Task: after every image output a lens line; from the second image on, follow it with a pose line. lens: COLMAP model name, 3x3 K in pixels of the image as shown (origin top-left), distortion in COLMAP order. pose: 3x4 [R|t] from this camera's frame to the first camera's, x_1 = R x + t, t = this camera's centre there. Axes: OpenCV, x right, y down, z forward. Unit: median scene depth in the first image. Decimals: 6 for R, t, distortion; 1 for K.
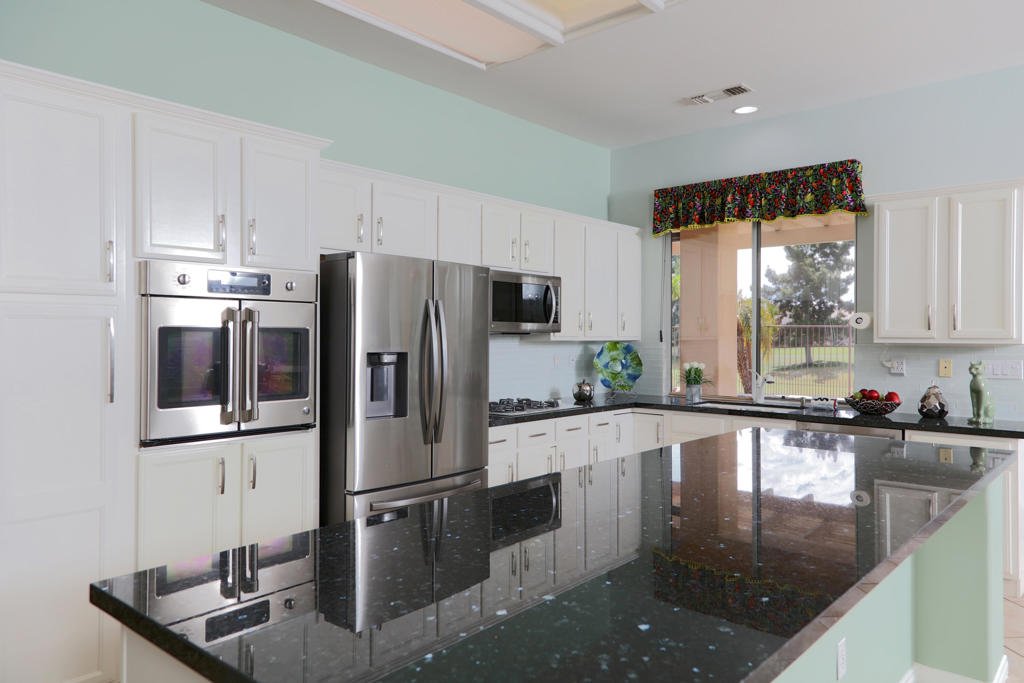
lens RADIAL K [[721.4, 0, 513.0], [0, 721.4, 343.5], [0, 0, 1]] dist [0.001314, 0.002414]
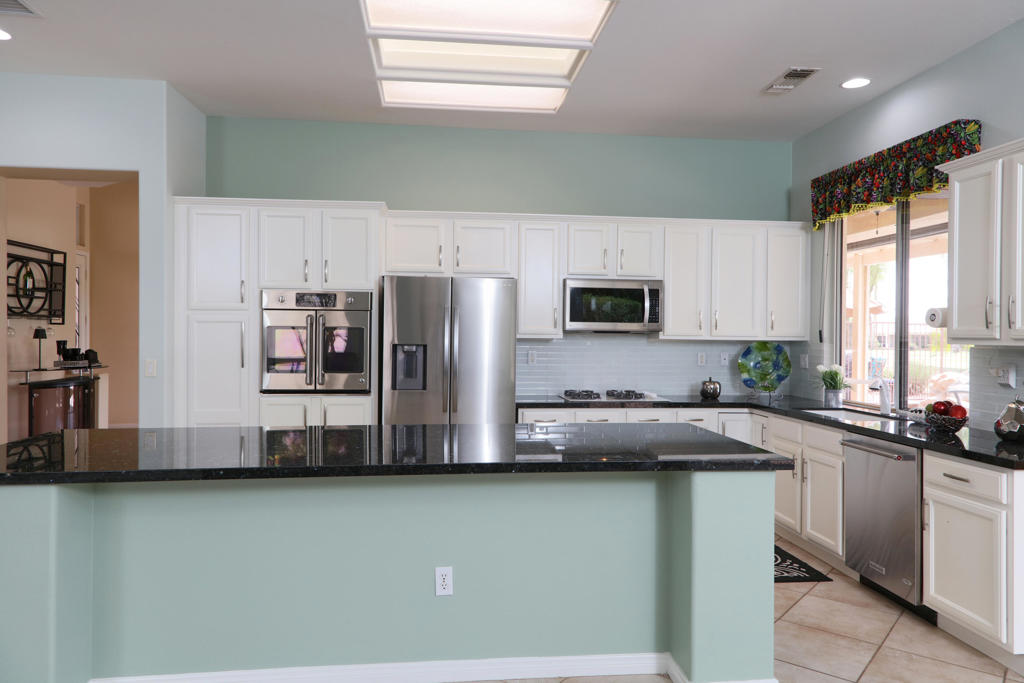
lens RADIAL K [[721.4, 0, 514.6], [0, 721.4, 336.4], [0, 0, 1]] dist [0.001314, 0.002414]
pose [[0.731413, 0.006481, -0.681904, 0.626881], [-0.014377, 0.999879, -0.005918, 0.001587], [0.681784, 0.014132, 0.731417, 0.060423]]
